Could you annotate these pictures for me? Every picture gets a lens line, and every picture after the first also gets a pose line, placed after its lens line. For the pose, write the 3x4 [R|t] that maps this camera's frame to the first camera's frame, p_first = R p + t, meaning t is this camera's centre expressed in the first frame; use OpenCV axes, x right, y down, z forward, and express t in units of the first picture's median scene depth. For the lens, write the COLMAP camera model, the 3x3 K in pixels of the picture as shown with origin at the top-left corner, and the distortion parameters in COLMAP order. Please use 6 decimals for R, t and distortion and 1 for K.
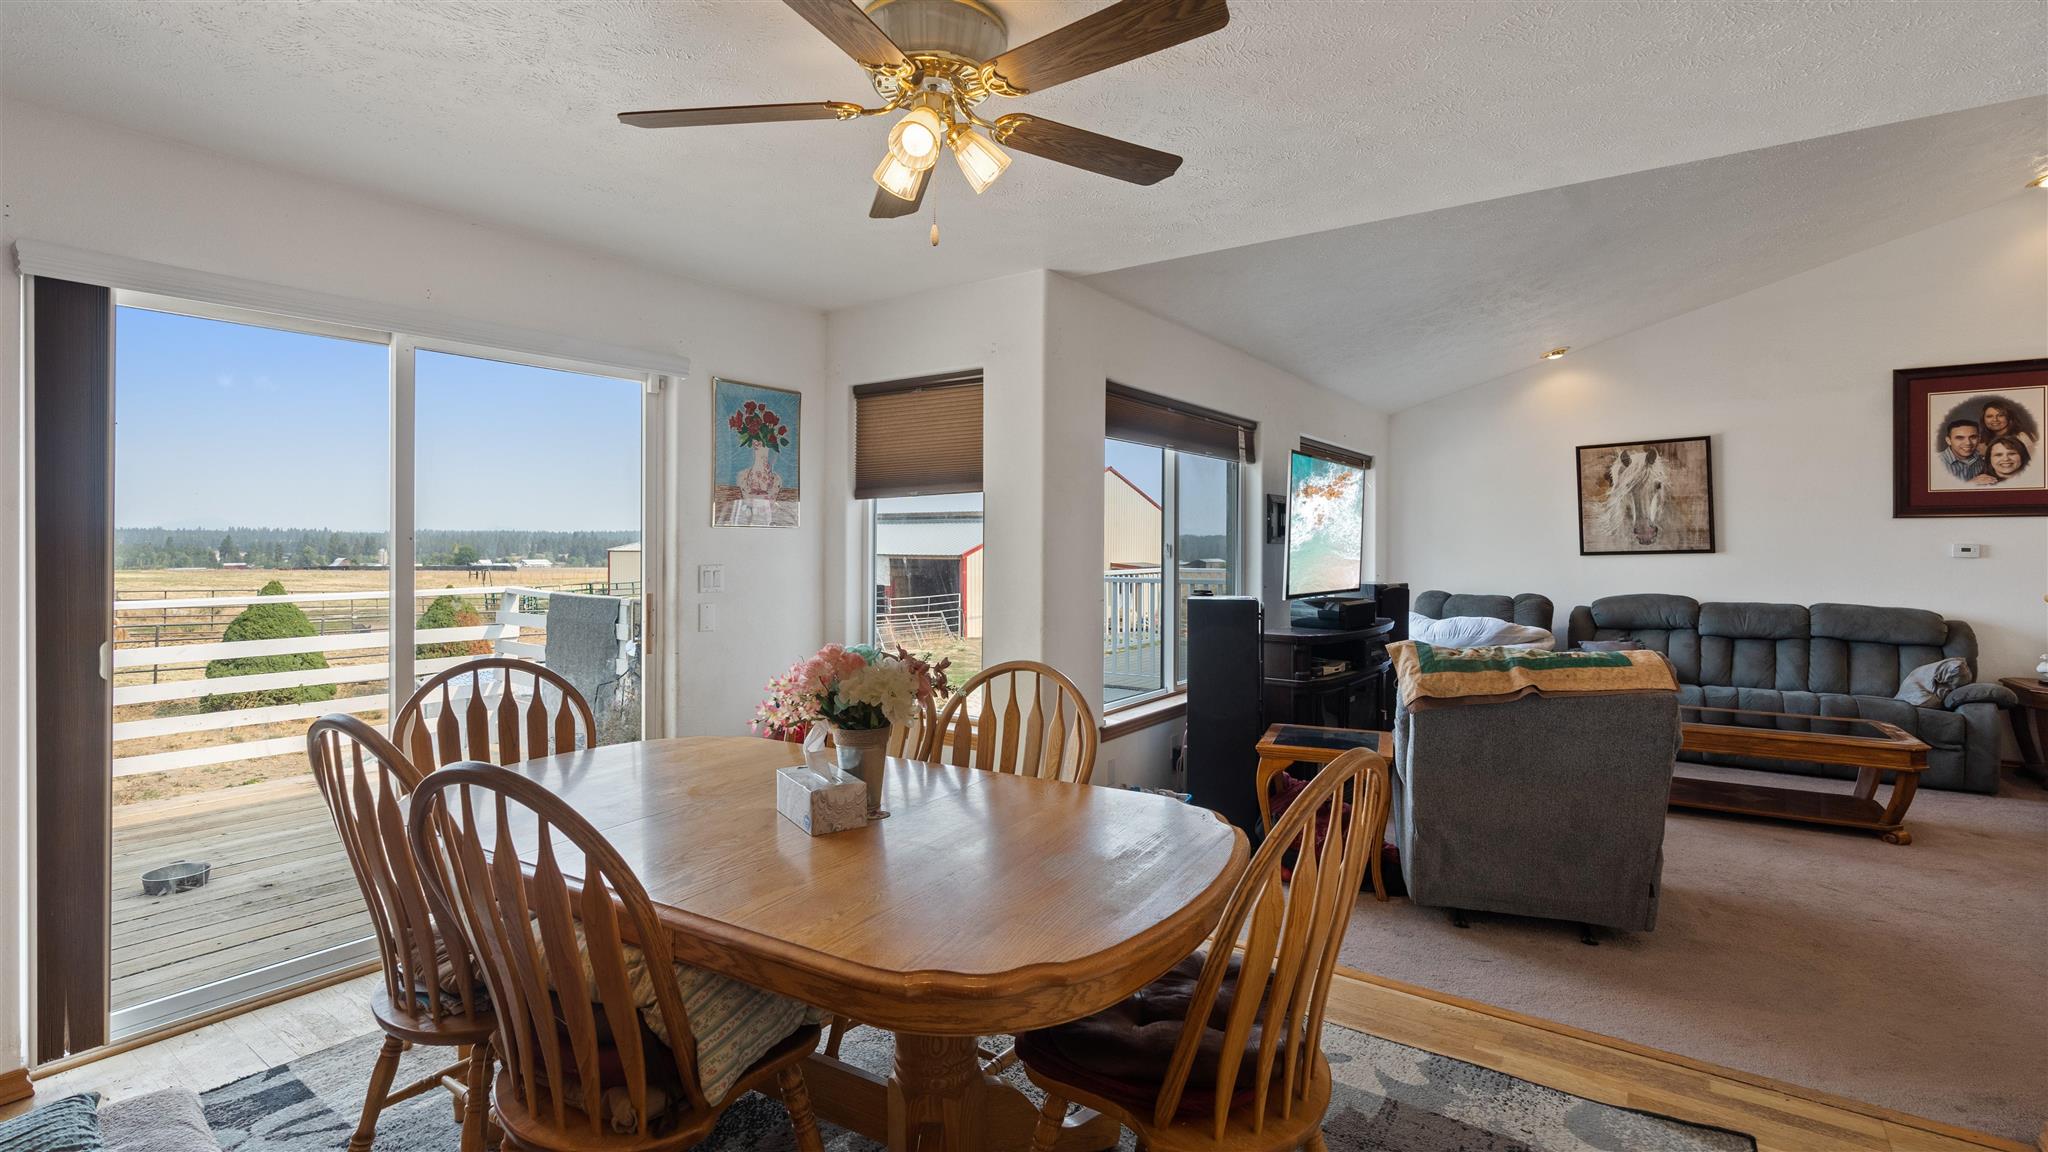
lens RADIAL K [[937.8, 0, 1031.9], [0, 937.8, 541.9], [0, 0, 1]] dist [-0.001915, 0.002070]
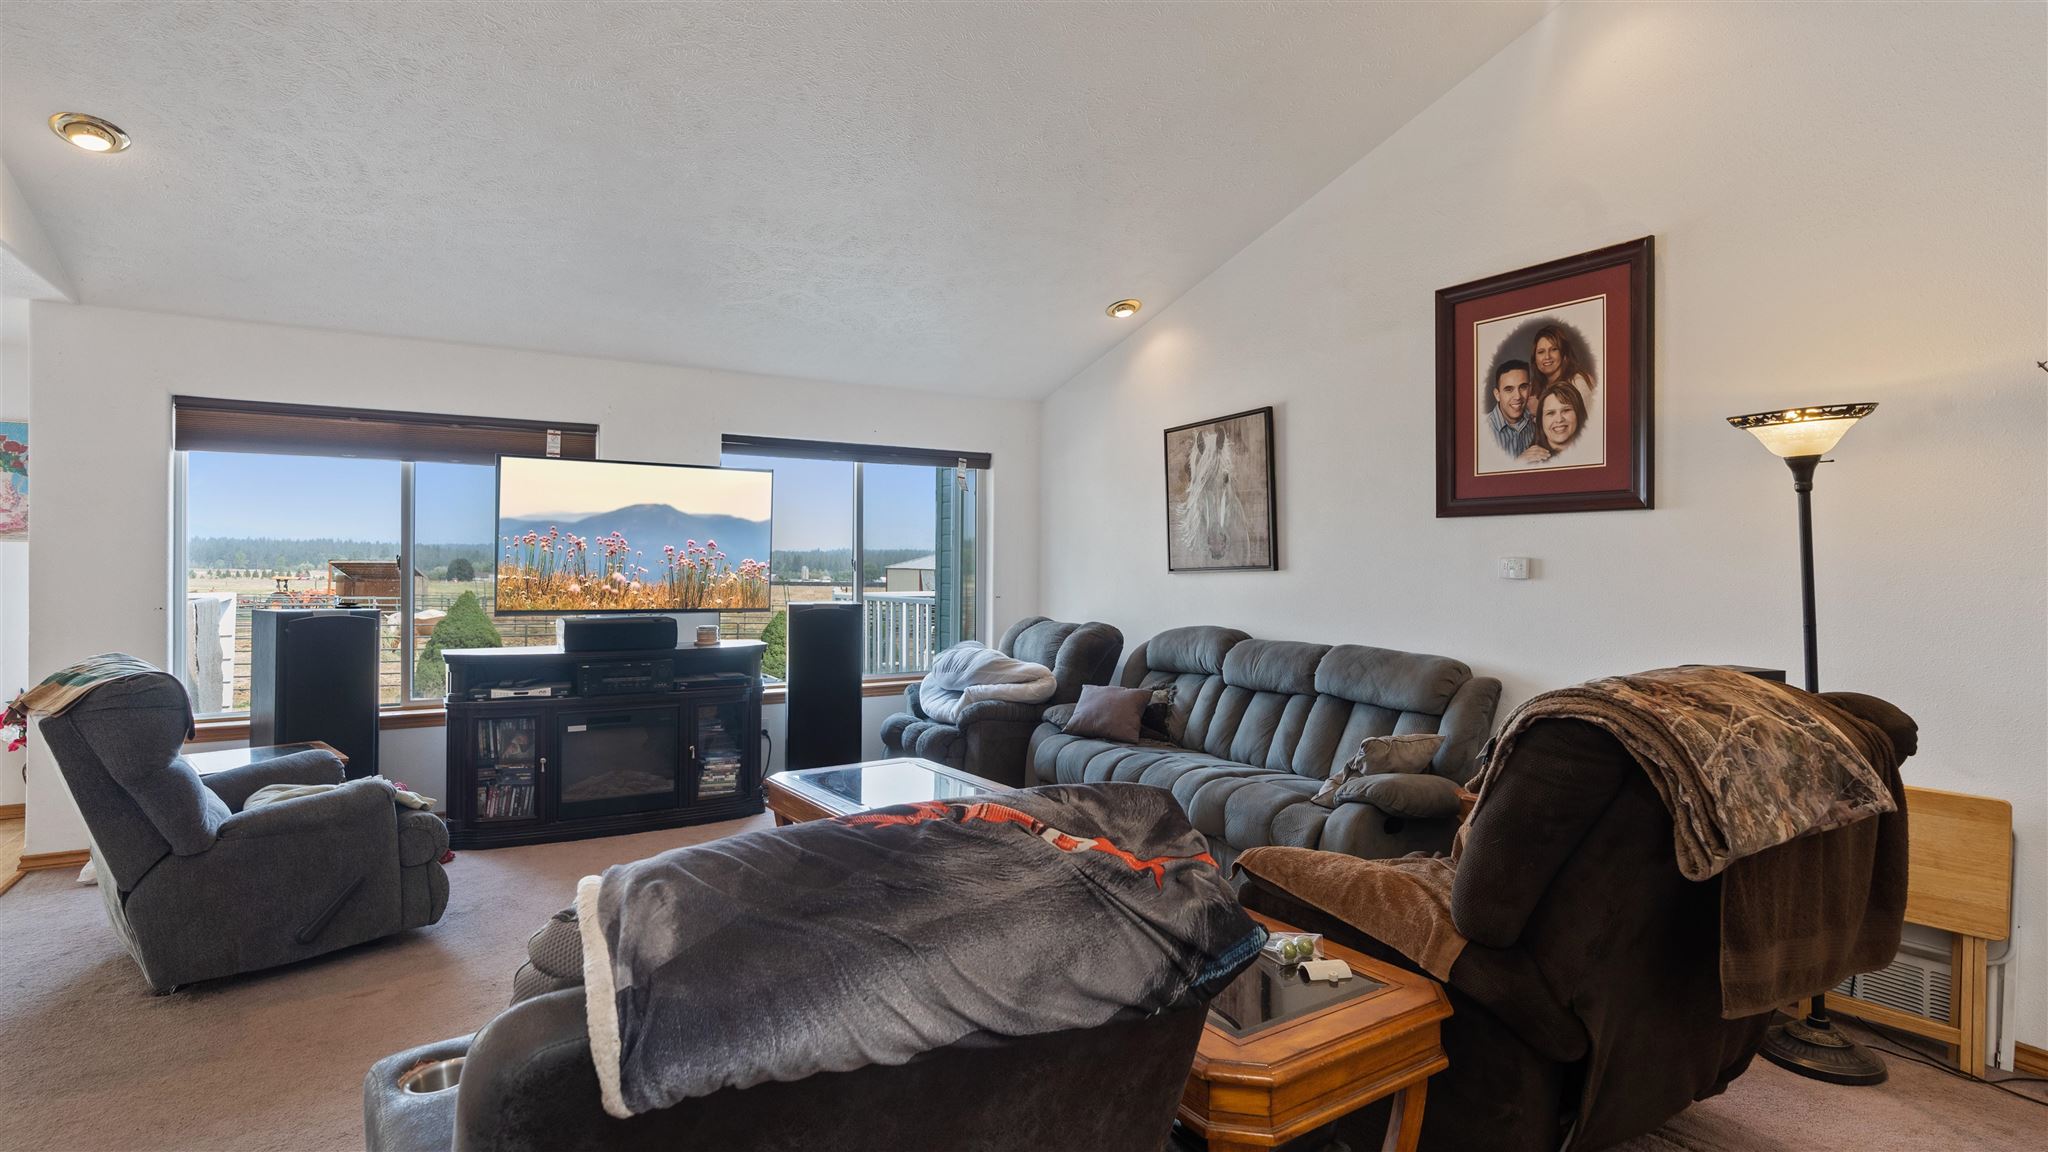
lens RADIAL K [[998.9, 0, 1008.2], [0, 998.9, 558.8], [0, 0, 1]] dist [-0.005293, 0.000742]
pose [[0.912689, 0.002322, -0.408648, 0.945547], [-0.002653, 0.999996, -0.000245, 0.003922], [0.408646, 0.001308, 0.912692, 0.249021]]
